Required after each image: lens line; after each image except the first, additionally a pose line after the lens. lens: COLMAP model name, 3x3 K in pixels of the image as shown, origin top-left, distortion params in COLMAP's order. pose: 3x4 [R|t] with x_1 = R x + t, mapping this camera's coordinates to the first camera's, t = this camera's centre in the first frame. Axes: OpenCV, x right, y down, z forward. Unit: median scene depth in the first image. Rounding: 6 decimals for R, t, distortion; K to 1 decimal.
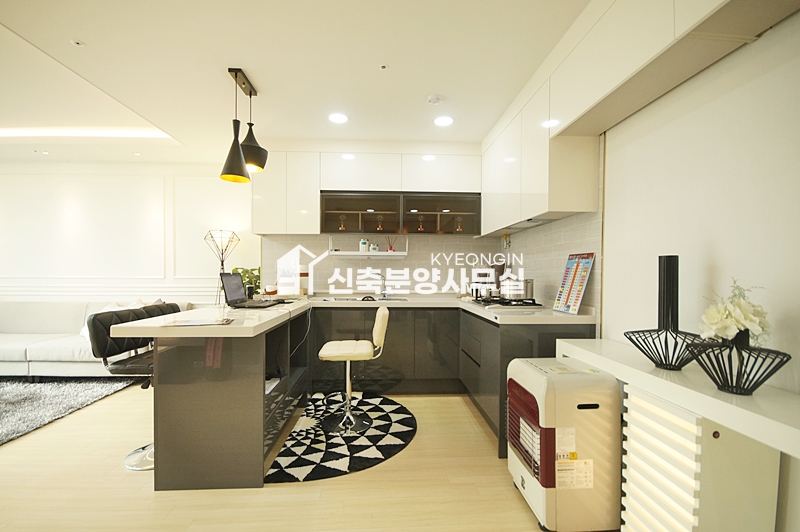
lens RADIAL K [[347.2, 0, 398.7], [0, 347.2, 272.1], [0, 0, 1]] dist [0.002870, -0.000563]
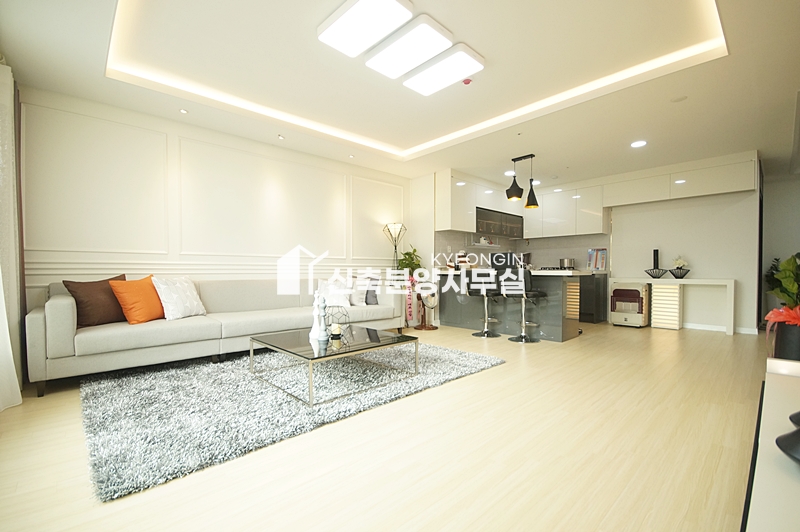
lens RADIAL K [[347.2, 0, 395.9], [0, 347.2, 273.9], [0, 0, 1]] dist [0.002870, -0.000563]
pose [[0.762372, -0.016739, 0.646923, -1.673247], [-0.001799, 0.999607, 0.027985, 0.047672], [-0.647137, -0.022498, 0.762042, -0.048266]]
